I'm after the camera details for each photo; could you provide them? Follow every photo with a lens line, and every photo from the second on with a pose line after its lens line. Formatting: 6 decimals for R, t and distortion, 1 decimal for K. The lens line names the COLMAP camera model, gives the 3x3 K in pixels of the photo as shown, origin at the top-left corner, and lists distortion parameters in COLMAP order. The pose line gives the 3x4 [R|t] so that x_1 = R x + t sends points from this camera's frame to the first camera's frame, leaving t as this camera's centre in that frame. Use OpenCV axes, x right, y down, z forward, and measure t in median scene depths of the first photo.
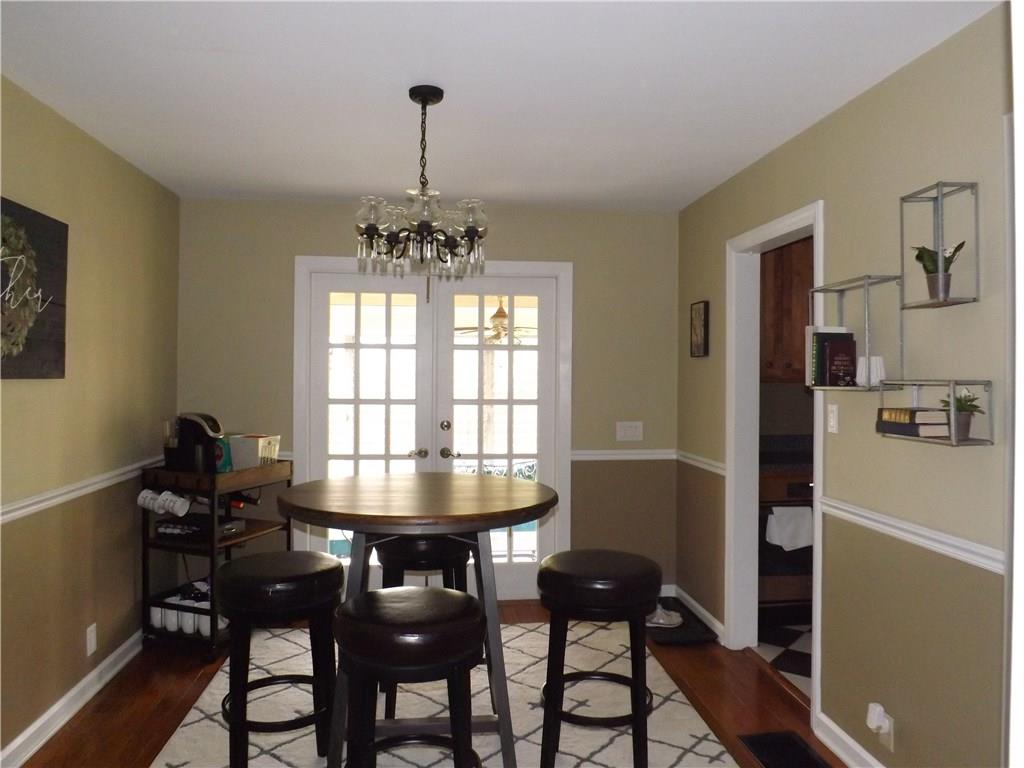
lens RADIAL K [[746.5, 0, 506.1], [0, 746.5, 377.2], [0, 0, 1]] dist [-0.059868, 0.016287]
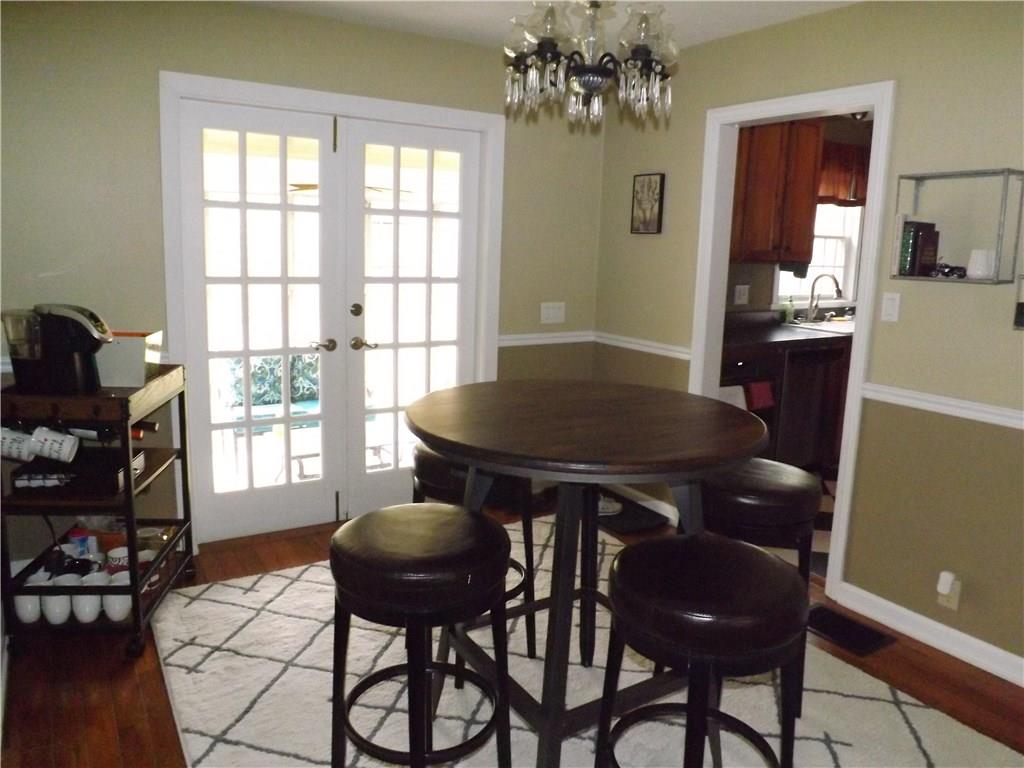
lens RADIAL K [[746.5, 0, 514.0], [0, 746.5, 378.1], [0, 0, 1]] dist [-0.059868, 0.016287]
pose [[0.895088, -0.056974, 0.442235, -0.305310], [-0.024303, 0.984095, 0.175971, -0.008725], [-0.445227, -0.168257, 0.879467, 0.212117]]
